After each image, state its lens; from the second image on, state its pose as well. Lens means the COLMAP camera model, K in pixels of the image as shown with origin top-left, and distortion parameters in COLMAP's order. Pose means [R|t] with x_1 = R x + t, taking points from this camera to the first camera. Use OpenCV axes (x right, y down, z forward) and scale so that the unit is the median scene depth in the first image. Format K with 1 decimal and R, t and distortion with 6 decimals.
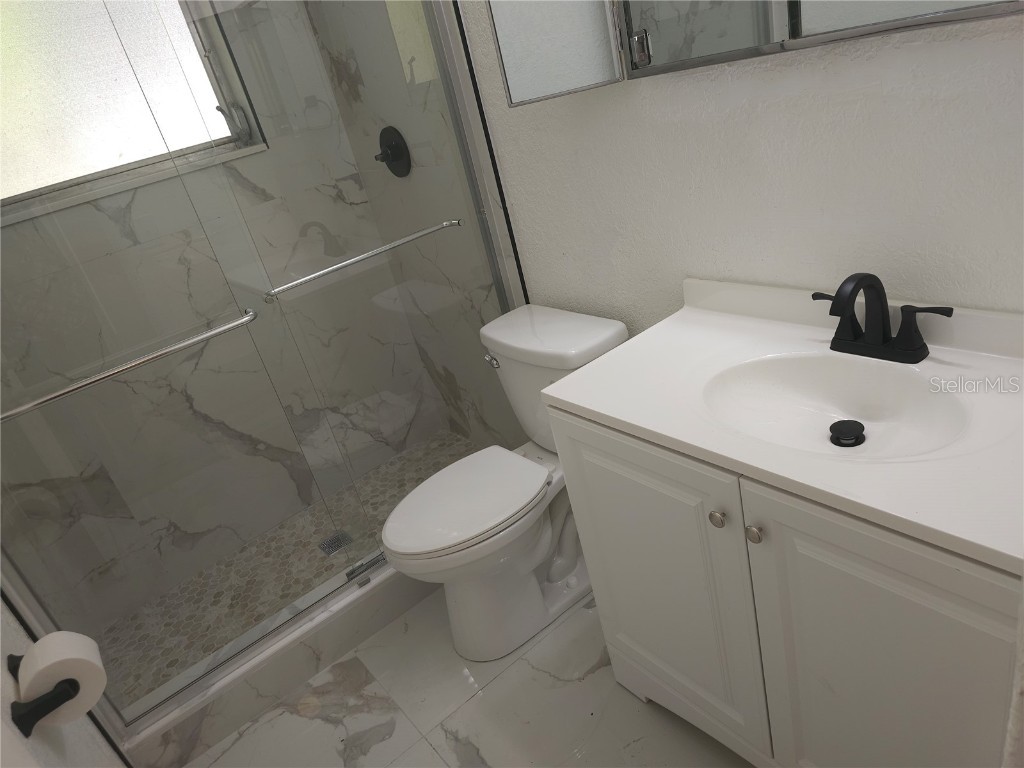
lens RADIAL K [[690.5, 0, 513.8], [0, 690.5, 389.7], [0, 0, 1]] dist [0.059283, -0.058447]
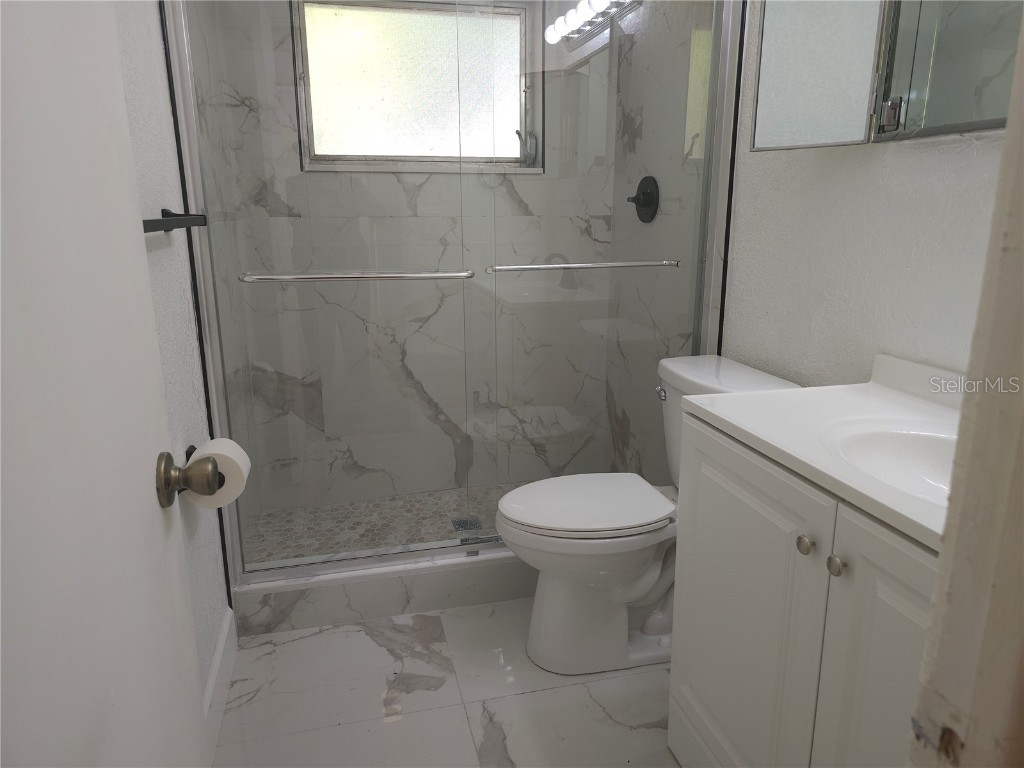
lens RADIAL K [[690.5, 0, 510.1], [0, 690.5, 373.0], [0, 0, 1]] dist [0.059283, -0.058447]
pose [[0.889599, 0.315405, -0.330352, 0.093350], [-0.366422, 0.924624, -0.103943, 0.113624], [0.272668, 0.213516, 0.938117, -0.020608]]
